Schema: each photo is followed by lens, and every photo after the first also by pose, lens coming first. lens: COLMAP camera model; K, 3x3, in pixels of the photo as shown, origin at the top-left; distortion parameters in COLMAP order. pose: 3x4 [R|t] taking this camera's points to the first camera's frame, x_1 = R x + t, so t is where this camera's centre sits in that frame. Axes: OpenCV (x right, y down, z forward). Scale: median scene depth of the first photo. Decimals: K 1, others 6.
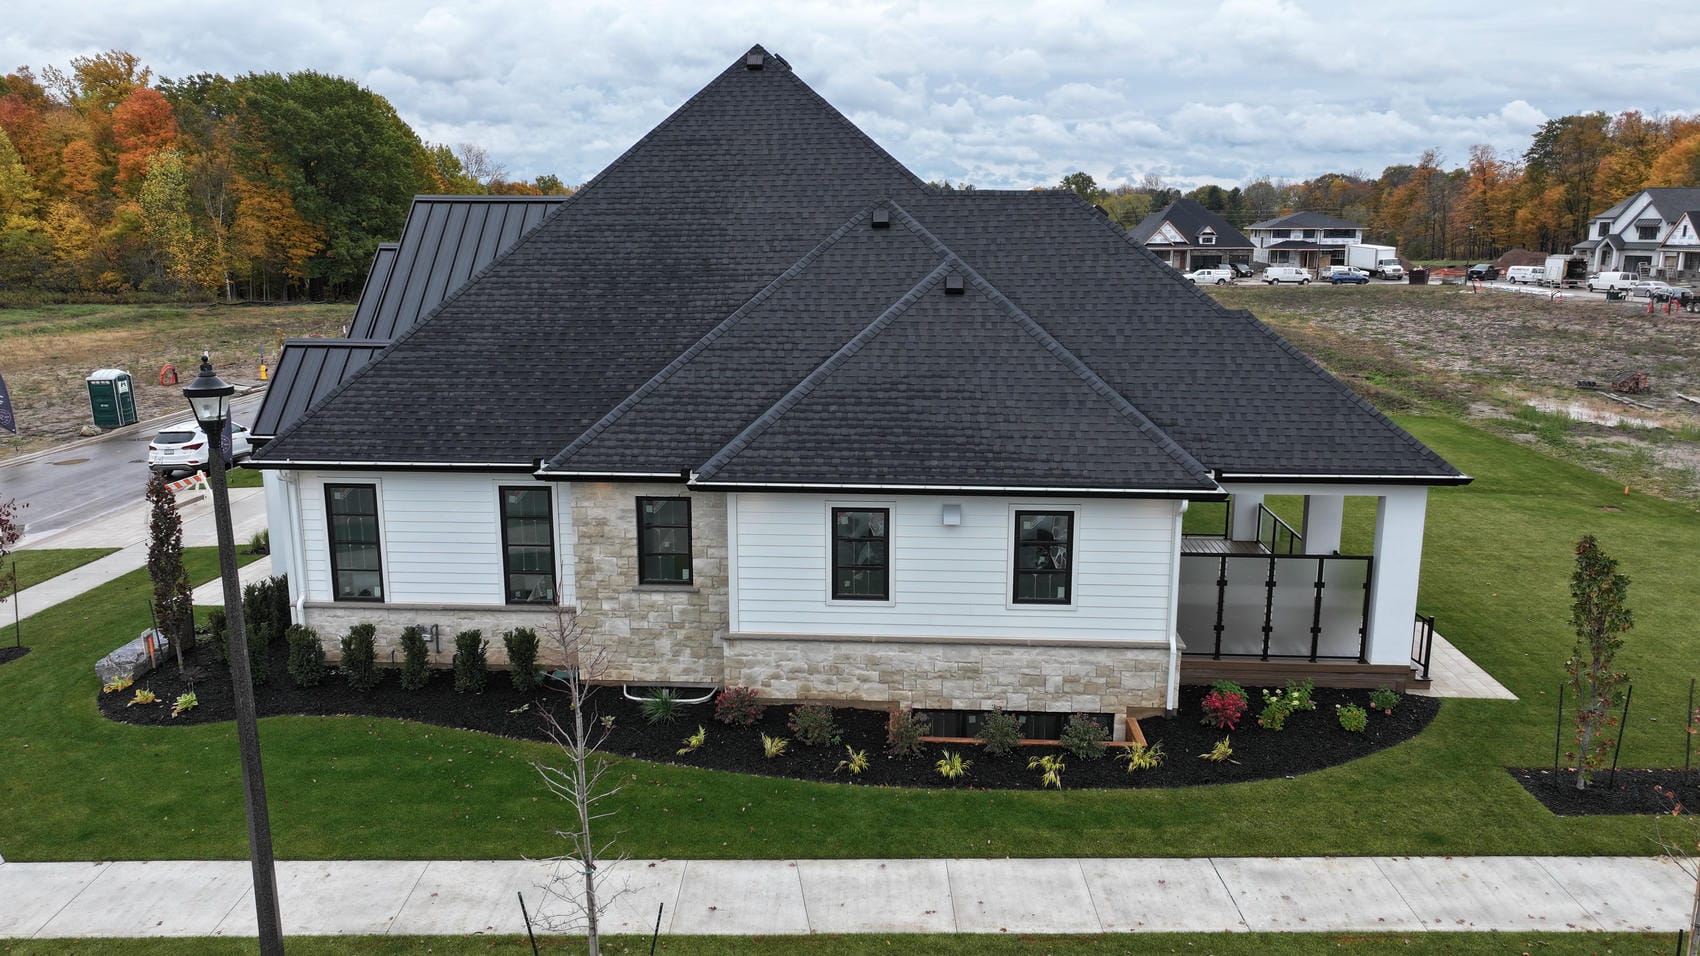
lens RADIAL K [[1196.8, 0, 851.8], [0, 1196.8, 473.0], [0, 0, 1]] dist [0.017637, 0.010049]
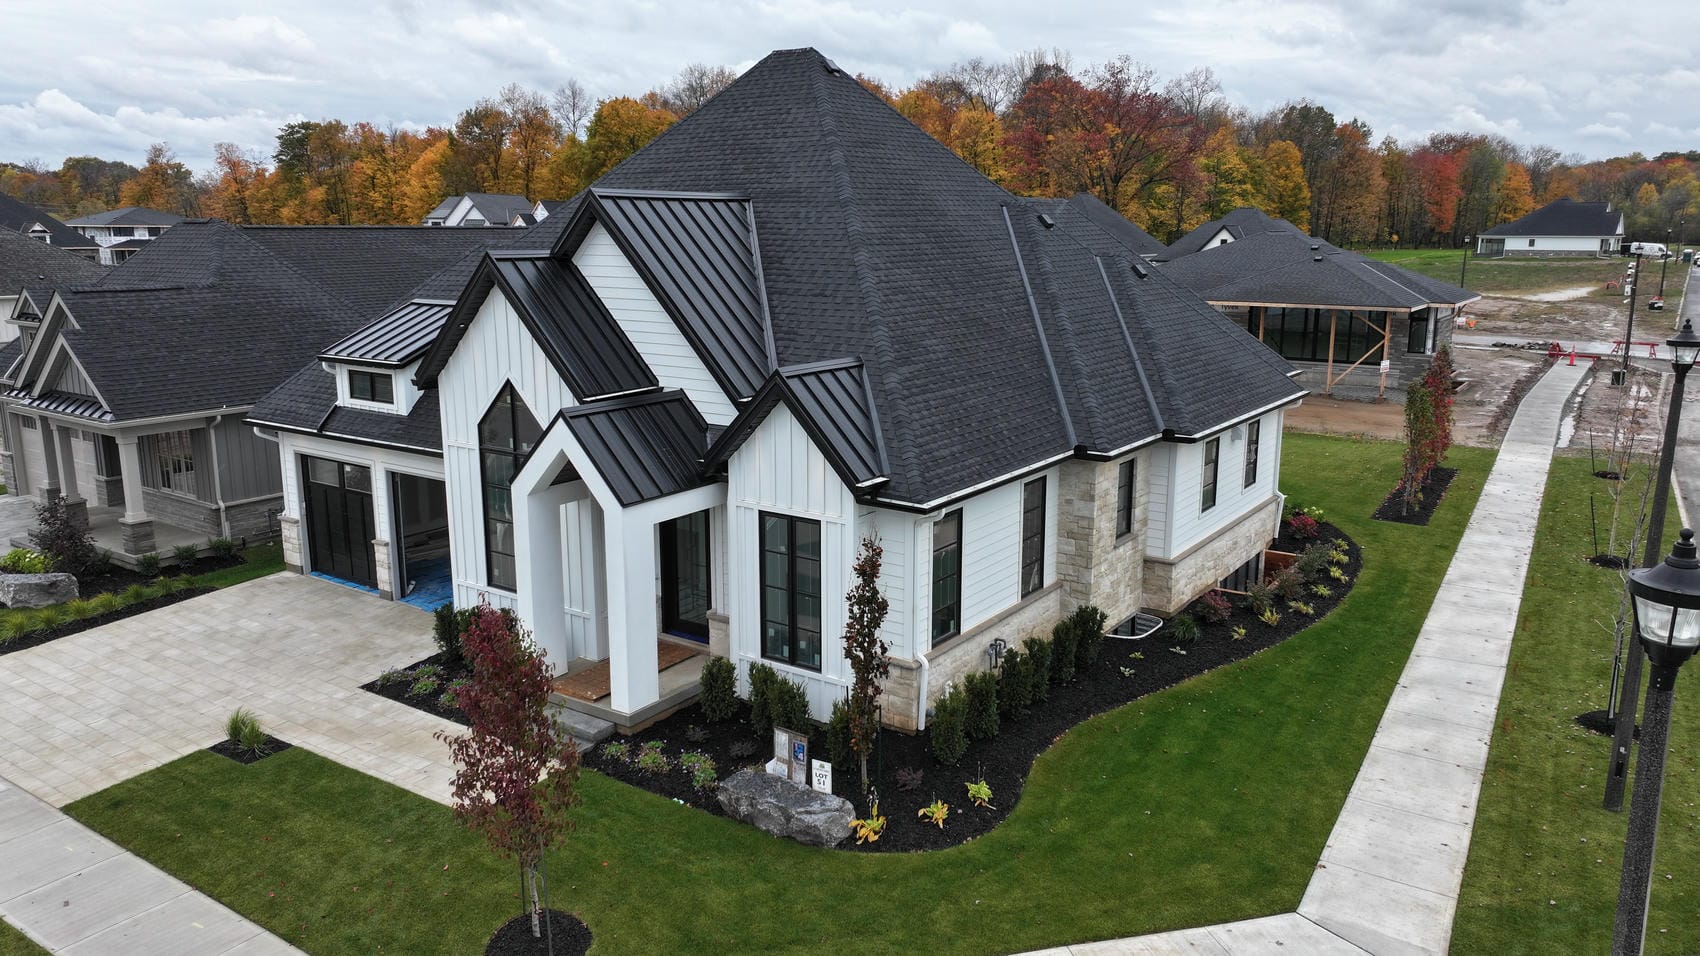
lens RADIAL K [[1196.8, 0, 854.5], [0, 1196.8, 479.9], [0, 0, 1]] dist [0.017637, 0.010049]
pose [[0.508499, -0.182229, 0.841559, -0.124698], [0.175349, 0.978784, 0.105992, -0.013171], [-0.843019, 0.093669, 0.529664, 0.058518]]
